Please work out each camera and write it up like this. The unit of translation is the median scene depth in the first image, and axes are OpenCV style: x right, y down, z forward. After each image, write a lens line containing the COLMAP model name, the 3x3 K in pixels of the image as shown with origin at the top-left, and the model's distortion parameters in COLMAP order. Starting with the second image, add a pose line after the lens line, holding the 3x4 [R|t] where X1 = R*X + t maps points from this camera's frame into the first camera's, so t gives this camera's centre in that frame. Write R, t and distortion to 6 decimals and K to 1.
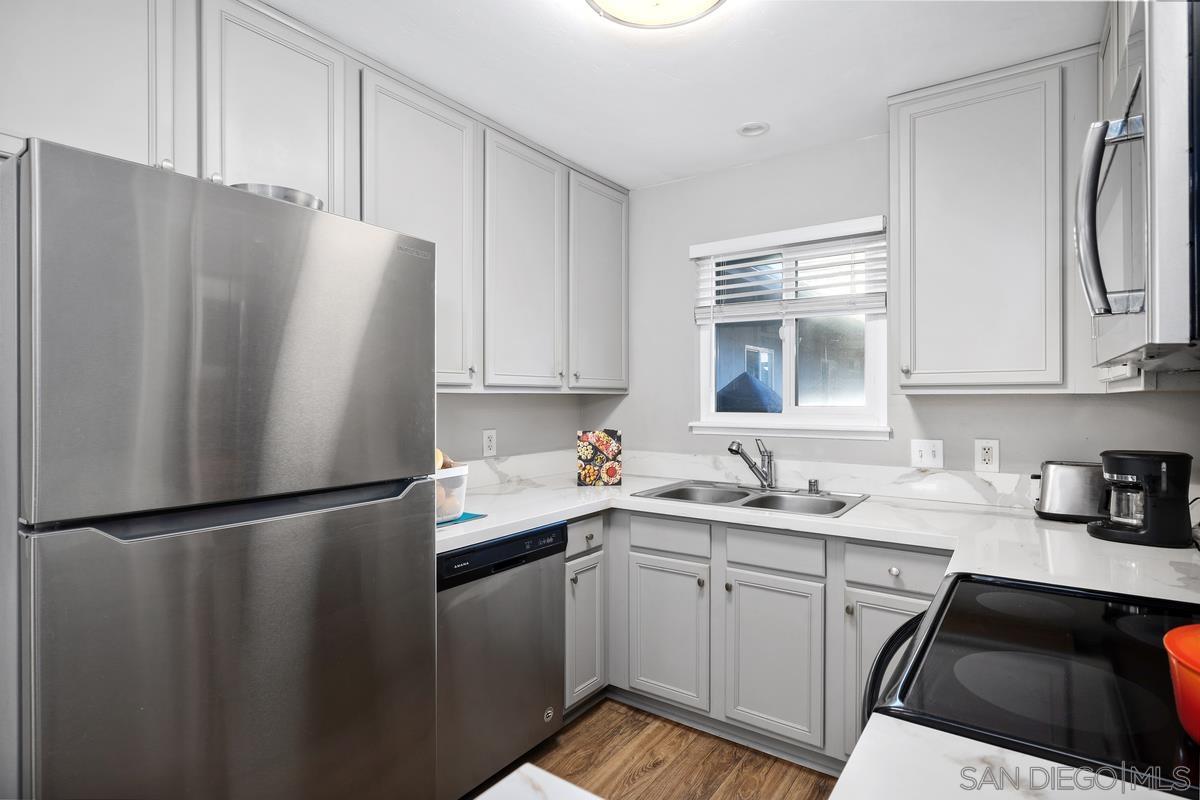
lens RADIAL K [[616.8, 0, 579.2], [0, 616.8, 398.8], [0, 0, 1]] dist [0.000454, 0.000687]
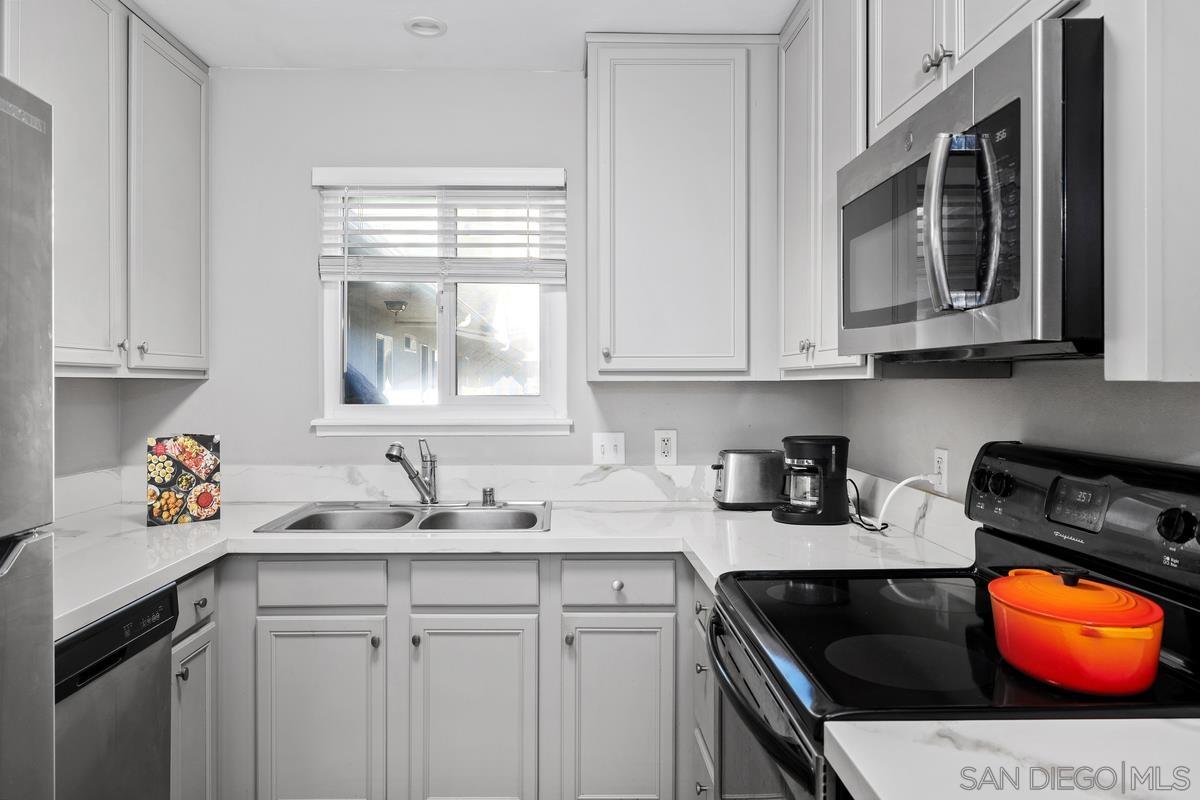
lens RADIAL K [[843.2, 0, 585.4], [0, 843.2, 390.5], [0, 0, 1]] dist [-0.003213, -0.000410]
pose [[0.796700, -0.004234, 0.604360, -0.182047], [0.000636, 0.999981, 0.006168, -0.000980], [-0.604375, -0.004529, 0.796687, 0.063180]]
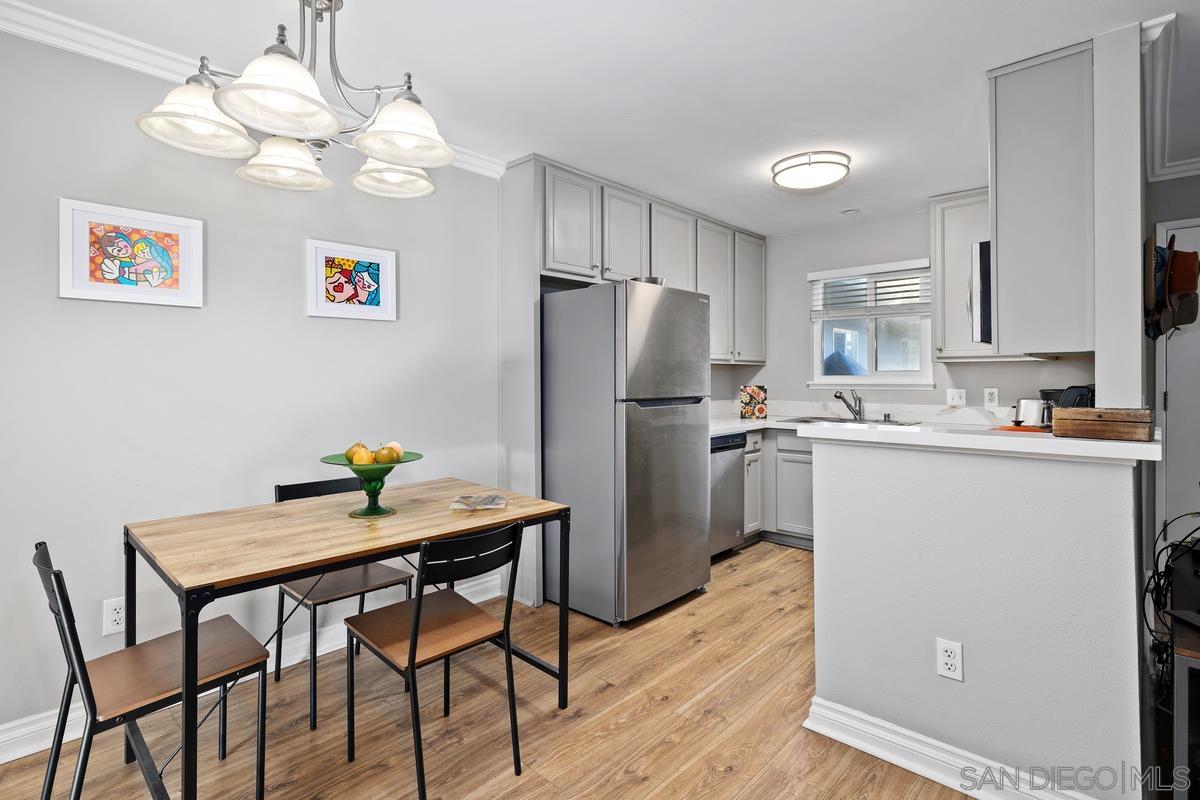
lens RADIAL K [[582.4, 0, 591.5], [0, 582.4, 377.5], [0, 0, 1]] dist [0.000188, 0.000272]
pose [[0.992792, -0.002354, -0.119830, -0.241747], [0.002412, 0.999997, 0.000345, 0.030410], [0.119829, -0.000631, 0.992794, -0.708163]]
